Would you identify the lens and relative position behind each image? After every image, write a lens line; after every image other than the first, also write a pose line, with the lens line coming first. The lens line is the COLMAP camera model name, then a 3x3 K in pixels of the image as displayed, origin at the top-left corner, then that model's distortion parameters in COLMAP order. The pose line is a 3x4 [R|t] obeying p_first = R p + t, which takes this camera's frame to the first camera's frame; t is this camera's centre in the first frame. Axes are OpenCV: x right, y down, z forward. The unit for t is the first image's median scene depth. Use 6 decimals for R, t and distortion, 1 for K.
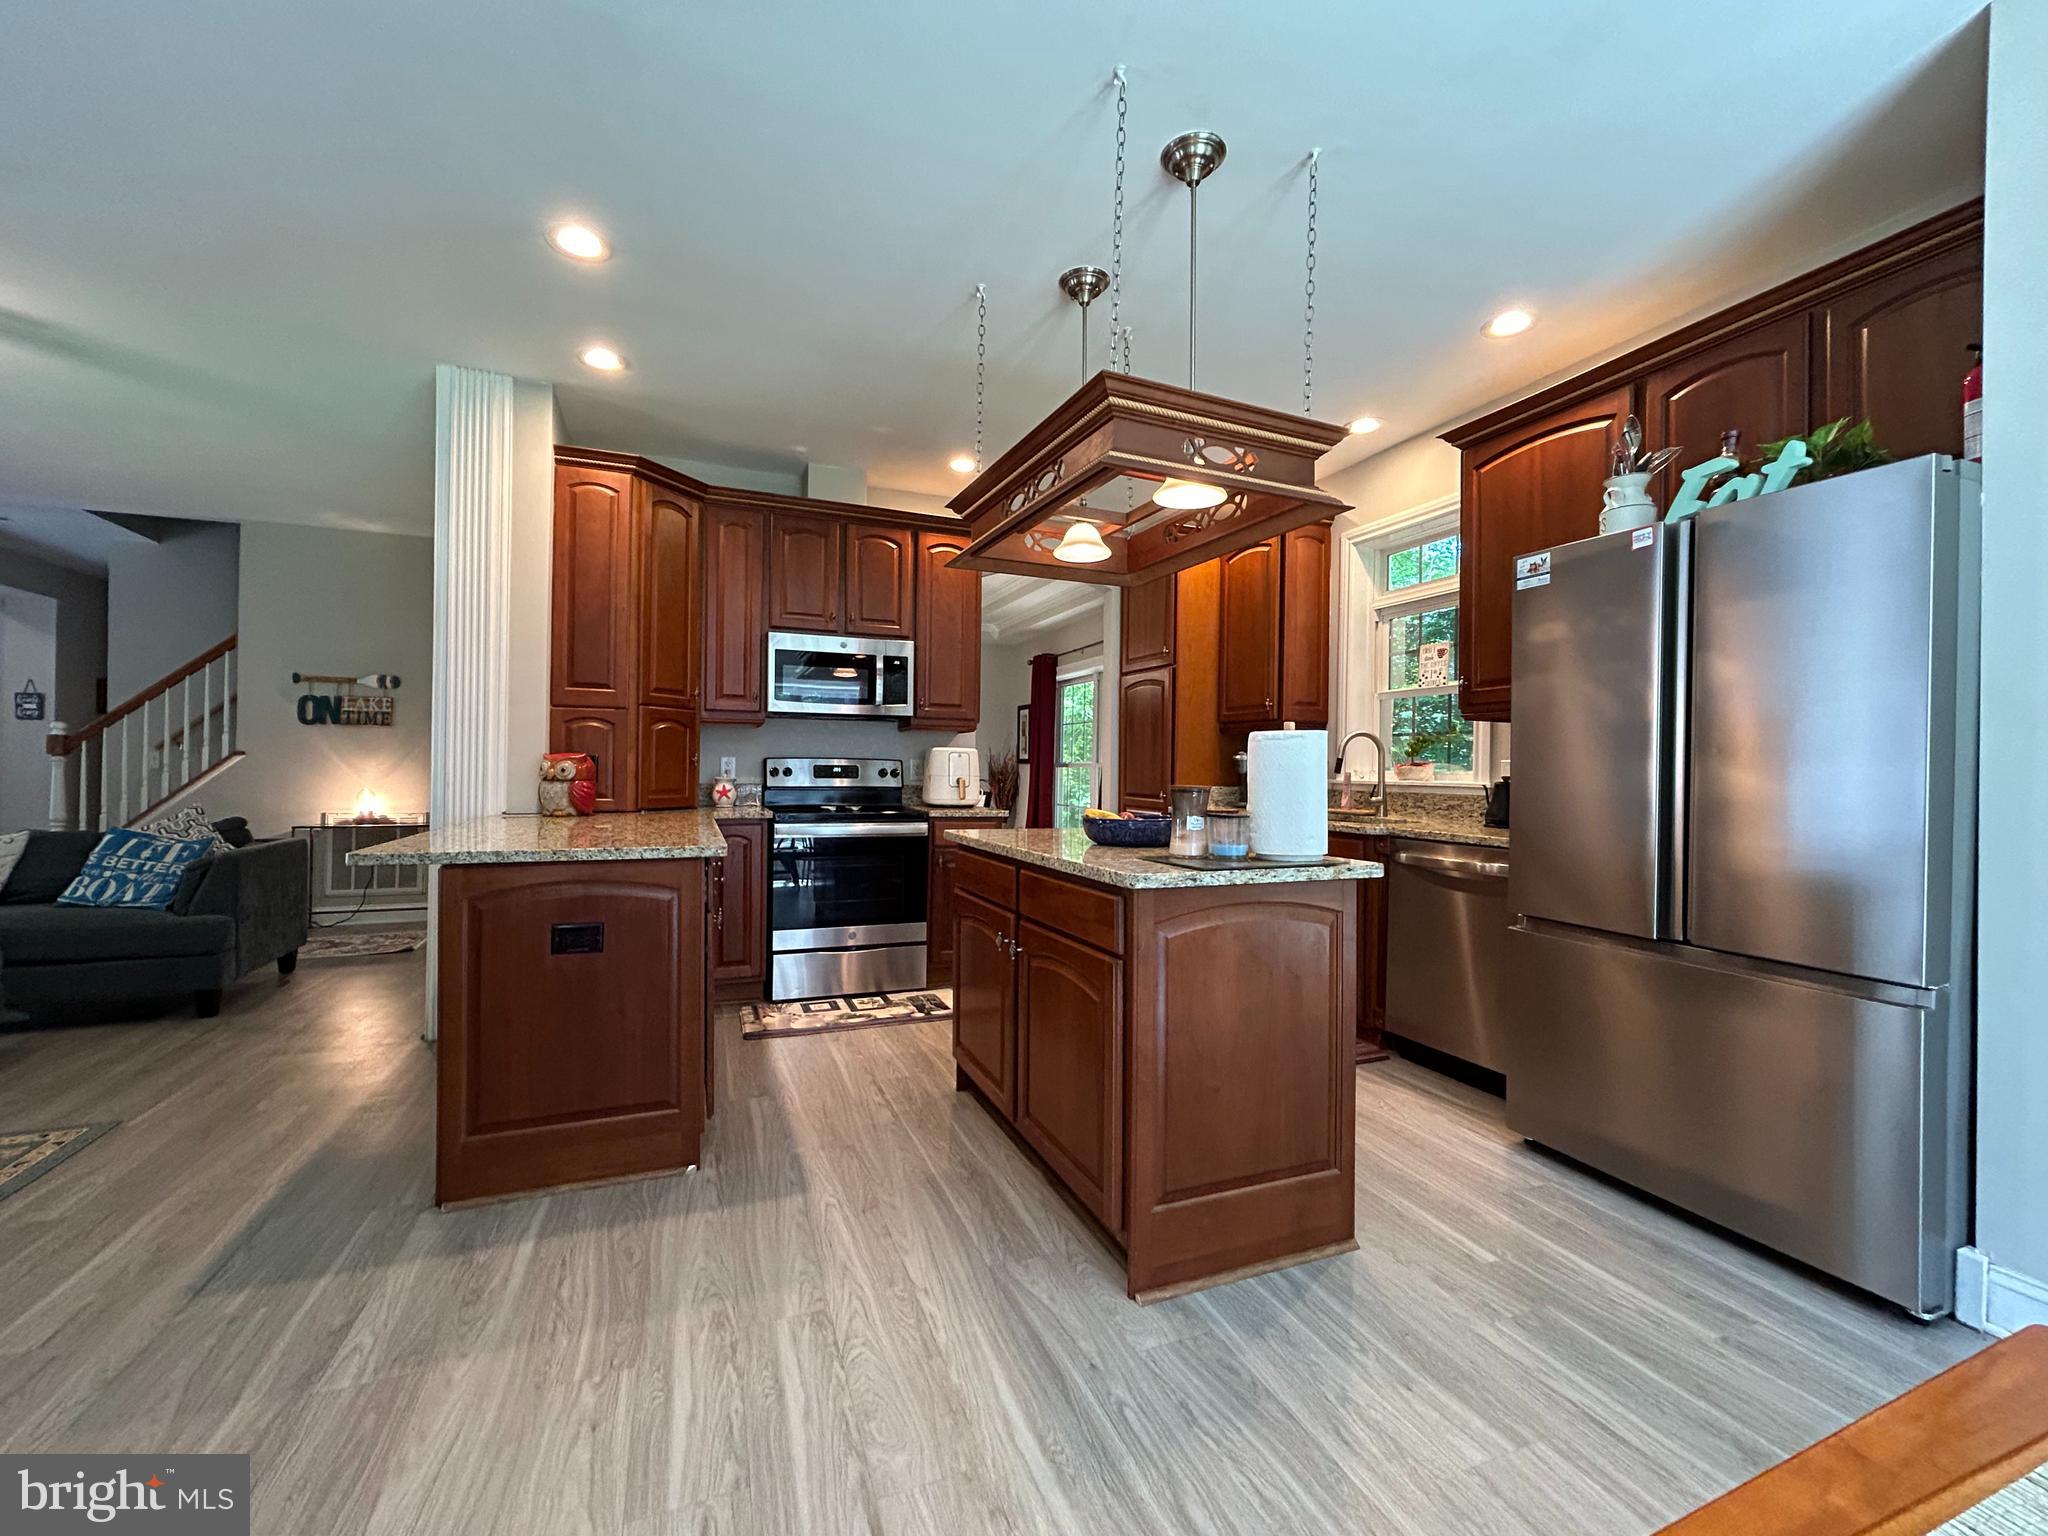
lens RADIAL K [[831.3, 0, 1020.6], [0, 831.3, 767.0], [0, 0, 1]] dist [-0.000682, 0.000372]
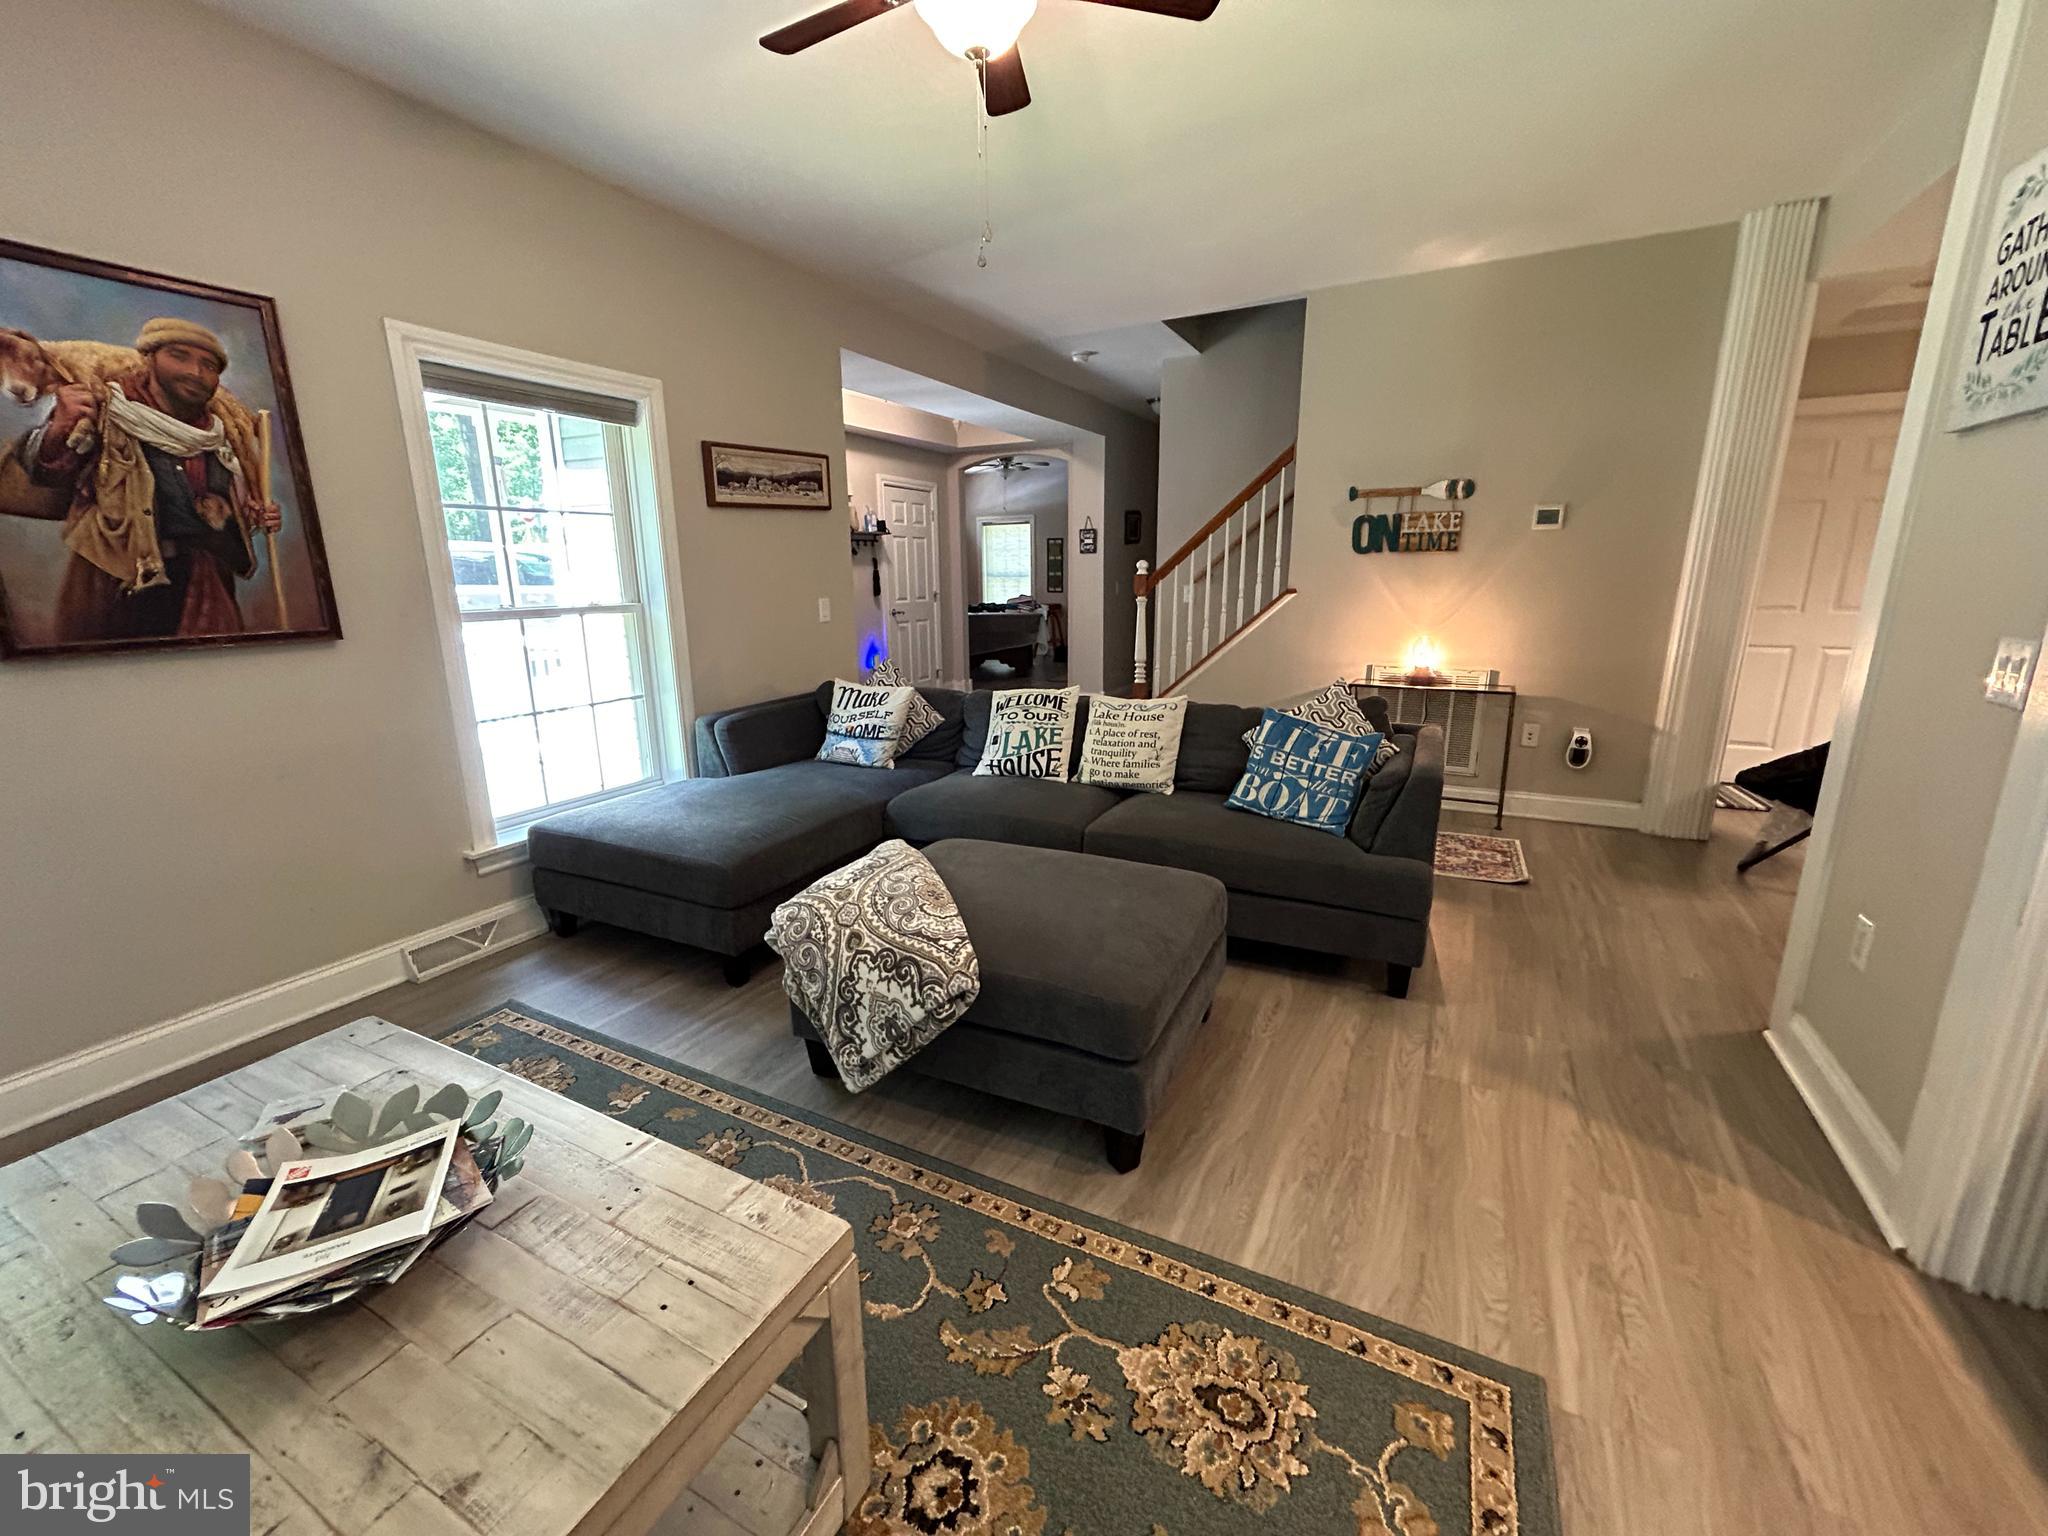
lens RADIAL K [[831.3, 0, 1020.1], [0, 831.3, 766.7], [0, 0, 1]] dist [-0.000682, 0.000372]
pose [[0.644815, 0.160244, -0.747352, -0.640406], [0.020639, 0.973770, 0.226599, -0.057800], [0.764060, -0.161539, 0.624594, 0.313838]]
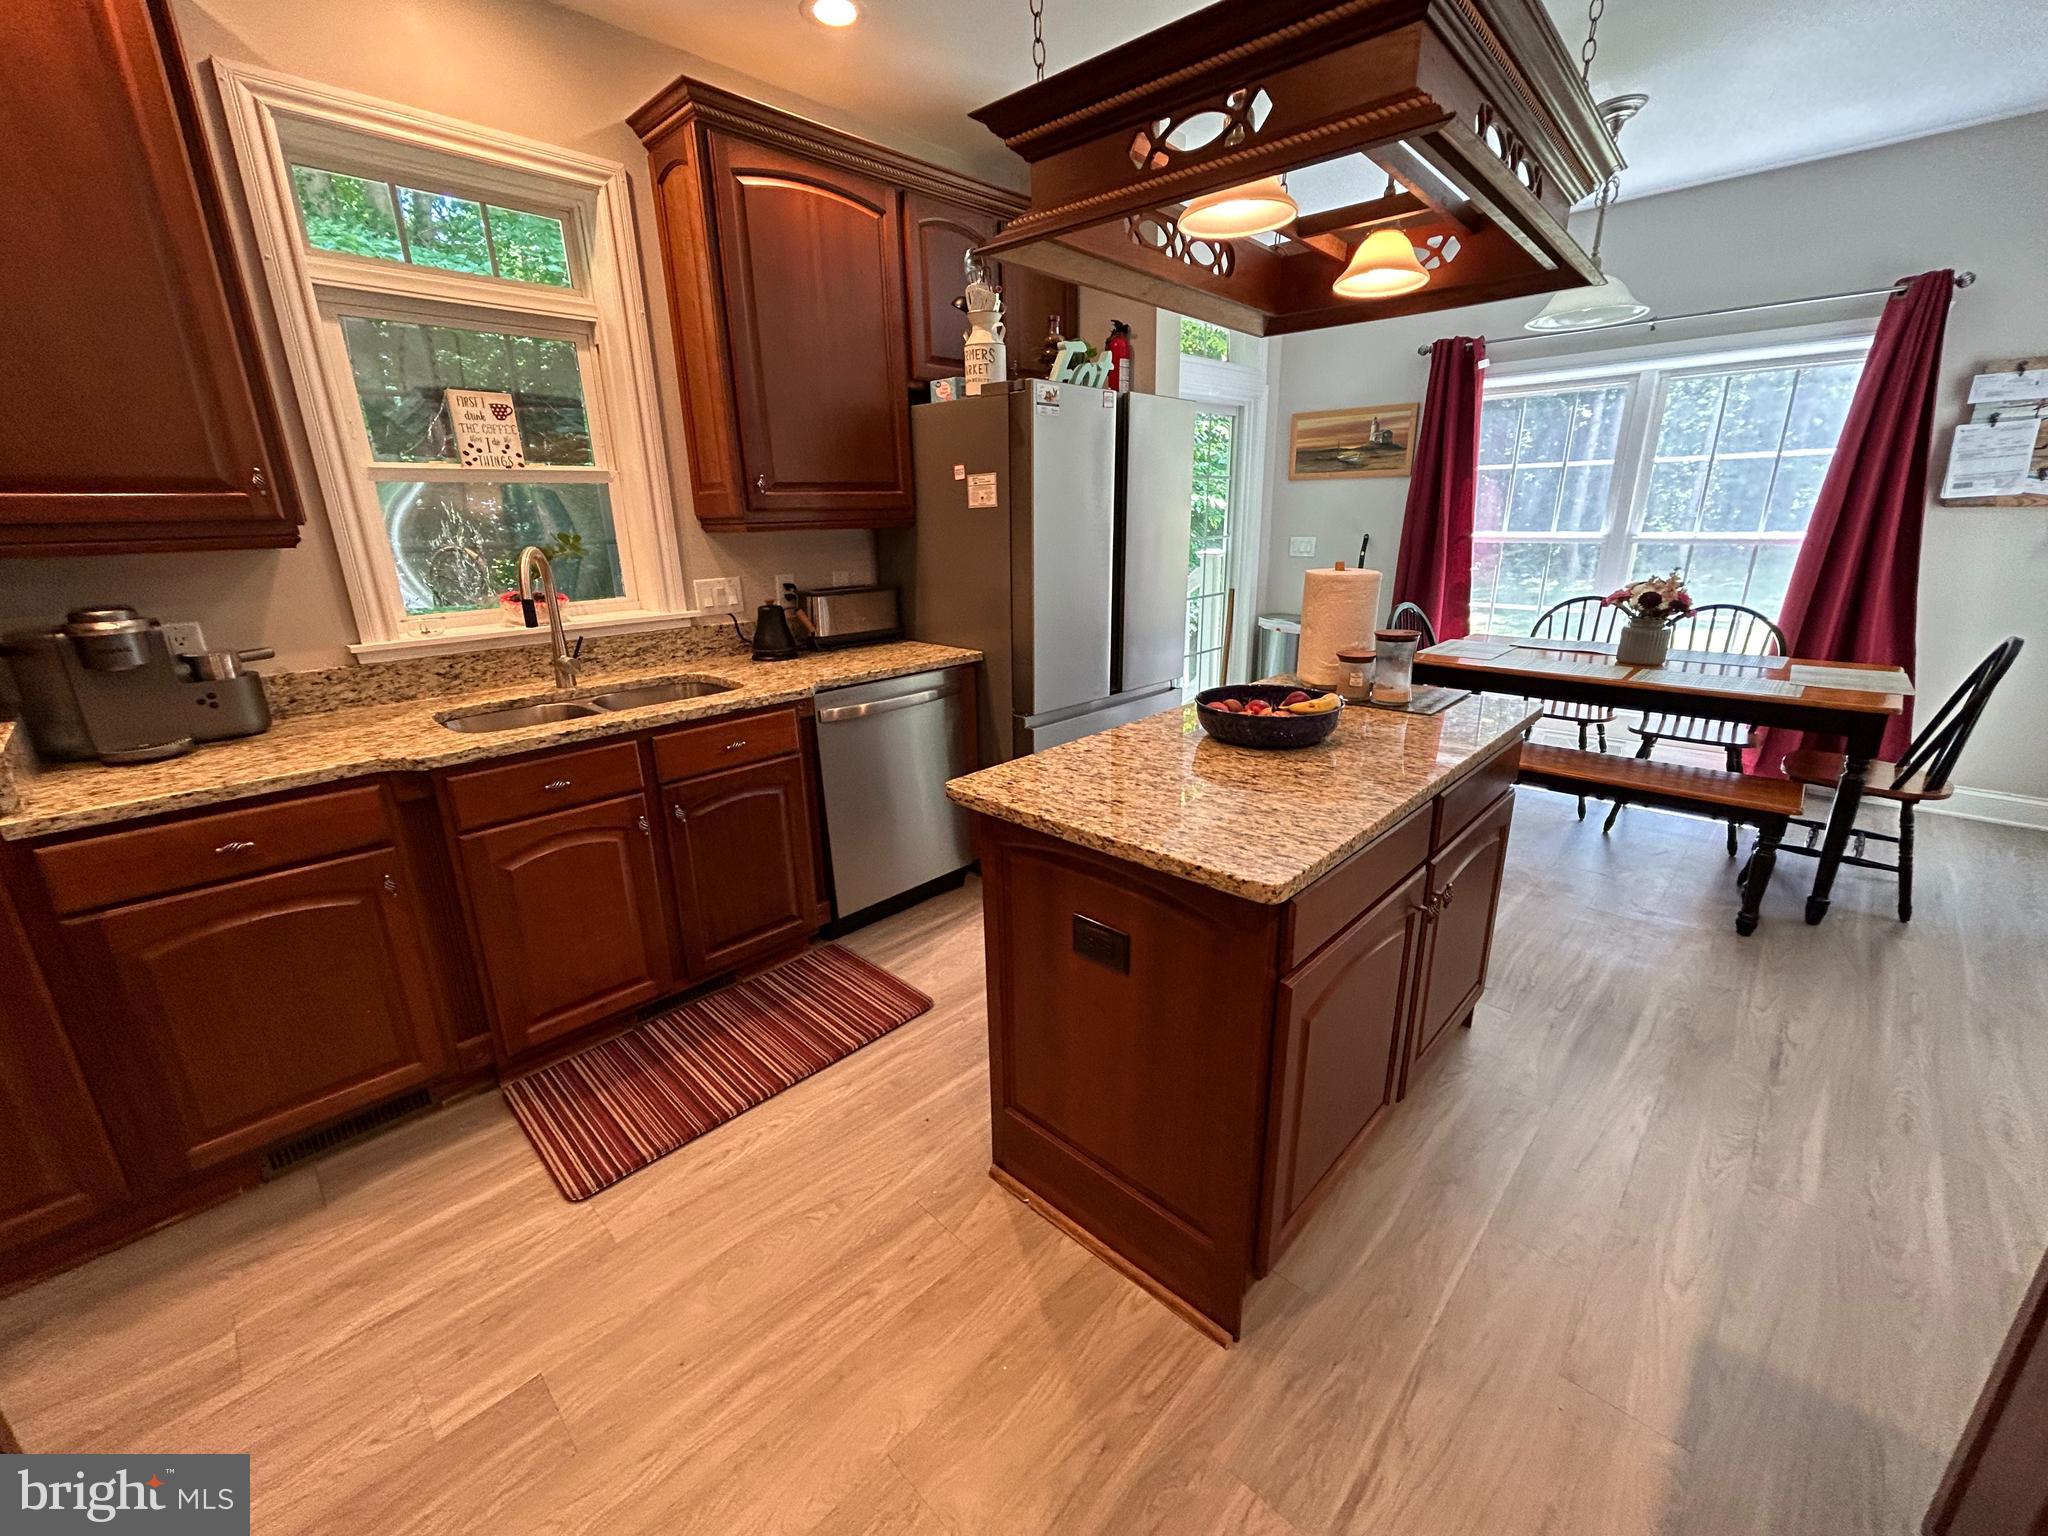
lens RADIAL K [[831.3, 0, 1019.1], [0, 831.3, 766.4], [0, 0, 1]] dist [-0.000682, 0.000372]
pose [[-0.409623, -0.272306, 0.870665, -0.275298], [0.013668, 0.952471, 0.304322, -0.070704], [-0.912153, 0.136557, -0.386432, 0.958372]]
